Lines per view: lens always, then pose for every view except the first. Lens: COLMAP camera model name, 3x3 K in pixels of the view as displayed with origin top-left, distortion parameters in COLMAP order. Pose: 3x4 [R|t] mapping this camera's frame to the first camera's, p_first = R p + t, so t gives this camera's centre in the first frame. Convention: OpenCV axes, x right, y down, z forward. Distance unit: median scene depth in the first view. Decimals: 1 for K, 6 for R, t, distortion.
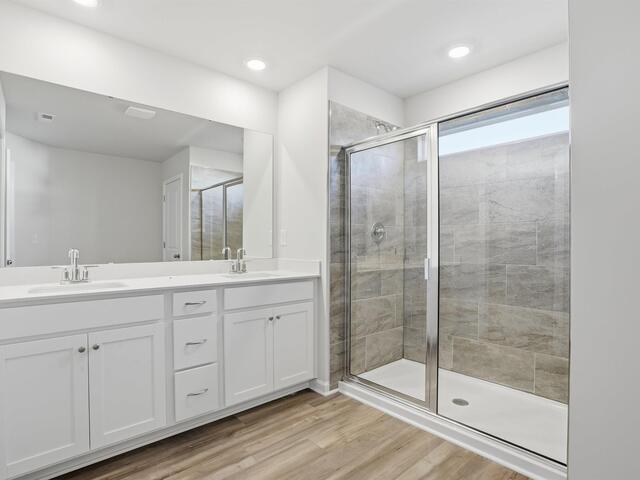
lens RADIAL K [[341.0, 0, 318.0], [0, 341.0, 246.3], [0, 0, 1]] dist [-0.060682, 0.024415]
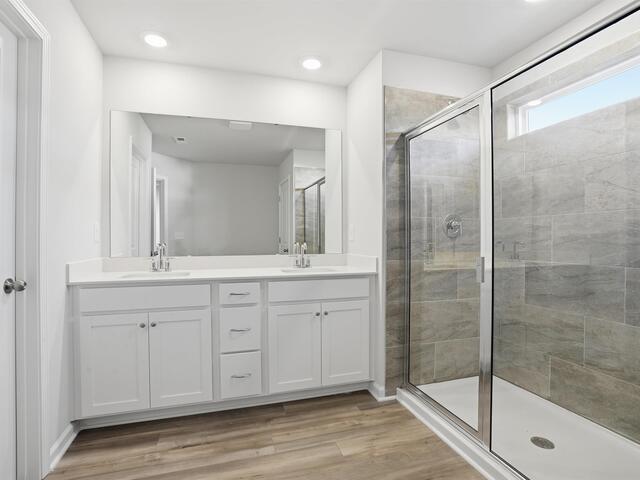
lens RADIAL K [[332.6, 0, 316.9], [0, 332.6, 240.4], [0, 0, 1]] dist [-0.058339, 0.021141]
pose [[0.911134, -0.000926, -0.412108, 0.235864], [0.000480, 0.999999, -0.001187, -0.002917], [0.412109, 0.000883, 0.911134, 0.095313]]
